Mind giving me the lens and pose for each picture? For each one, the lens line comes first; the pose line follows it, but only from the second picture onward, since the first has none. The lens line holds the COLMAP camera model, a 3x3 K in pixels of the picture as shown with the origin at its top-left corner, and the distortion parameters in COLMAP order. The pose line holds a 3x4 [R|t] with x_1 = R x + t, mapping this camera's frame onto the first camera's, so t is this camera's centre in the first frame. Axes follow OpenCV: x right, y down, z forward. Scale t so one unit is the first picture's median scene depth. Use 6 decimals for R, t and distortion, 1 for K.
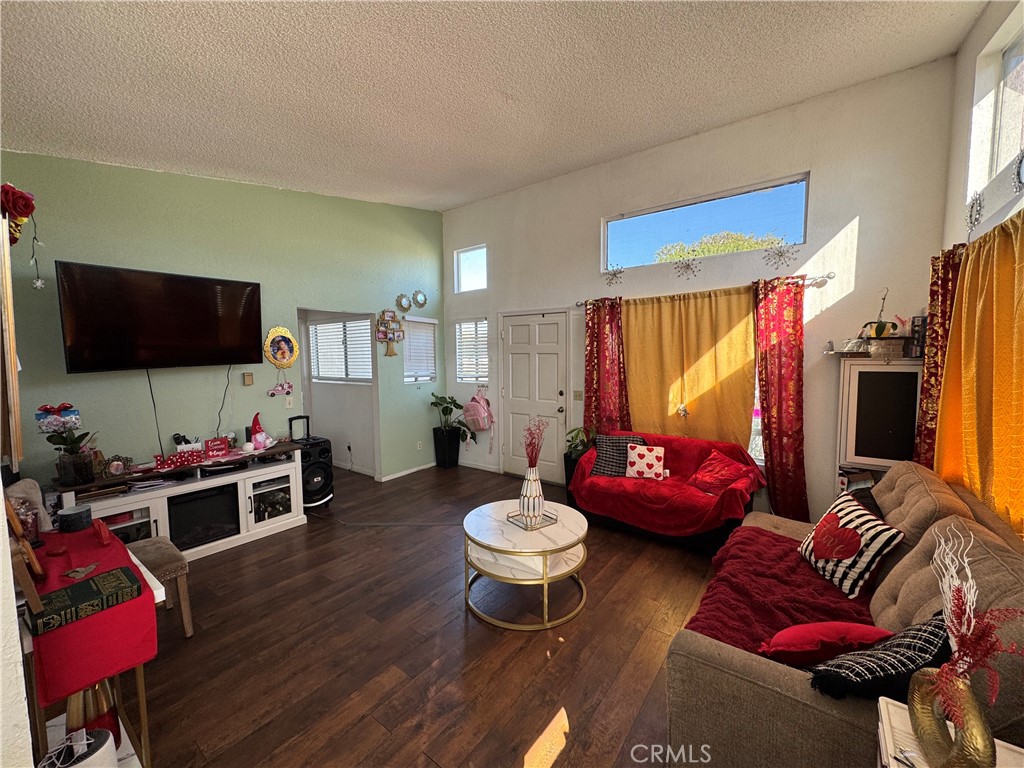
lens RADIAL K [[410.4, 0, 511.2], [0, 410.4, 383.8], [0, 0, 1]] dist [0.000872, -0.000202]
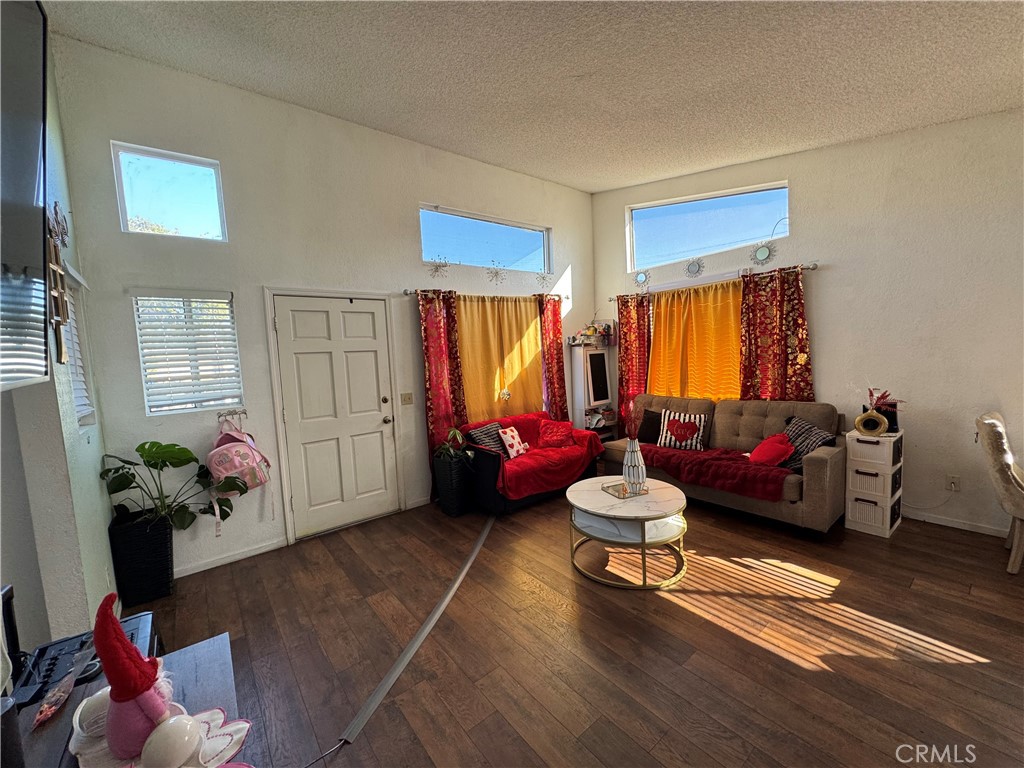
lens RADIAL K [[410.4, 0, 511.1], [0, 410.4, 384.6], [0, 0, 1]] dist [0.000872, -0.000202]
pose [[0.252792, -0.085780, 0.963711, -0.676766], [0.114464, 0.991718, 0.058247, -0.029130], [-0.960726, 0.095586, 0.260517, 0.627615]]
